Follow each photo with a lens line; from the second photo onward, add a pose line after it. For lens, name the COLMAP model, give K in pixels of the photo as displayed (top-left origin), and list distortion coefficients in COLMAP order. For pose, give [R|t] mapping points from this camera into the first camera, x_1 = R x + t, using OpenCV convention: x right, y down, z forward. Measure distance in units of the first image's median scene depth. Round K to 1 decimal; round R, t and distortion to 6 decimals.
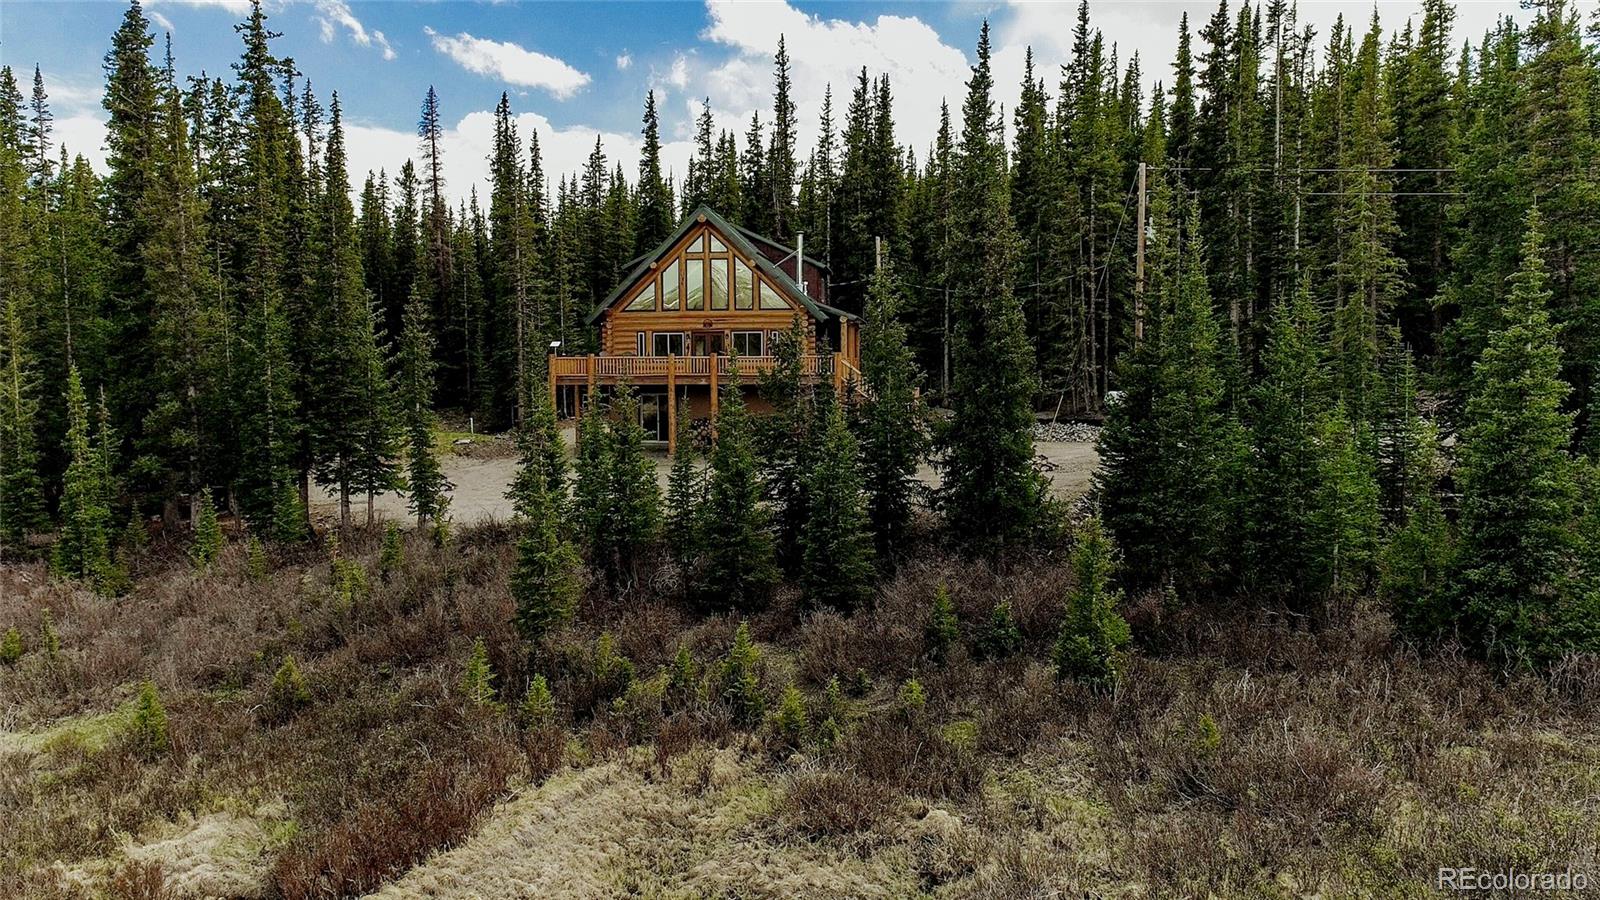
lens RADIAL K [[1188.7, 0, 800.0], [0, 1188.7, 450.0], [0, 0, 1]] dist [-0.010994, -0.001315]
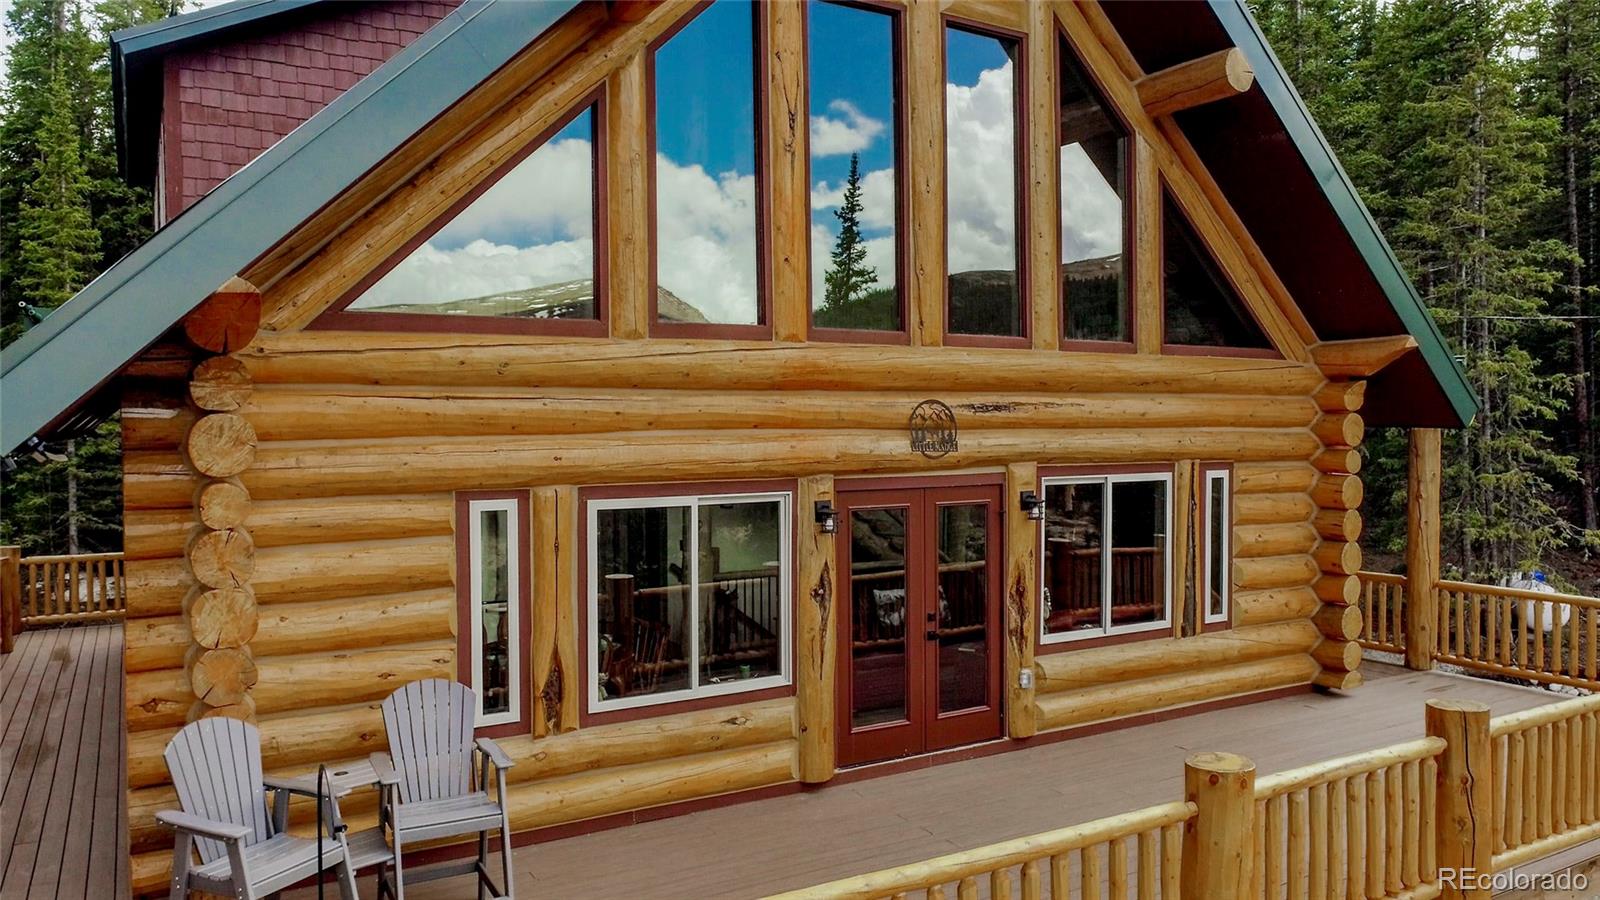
lens RADIAL K [[1161.4, 0, 800.0], [0, 1161.4, 450.0], [0, 0, 1]] dist [-0.010088, -0.004013]
pose [[0.810617, -0.013566, 0.585420, -0.182725], [0.046659, 0.998049, -0.041480, -0.099440], [-0.583715, 0.060939, 0.809668, 0.900837]]
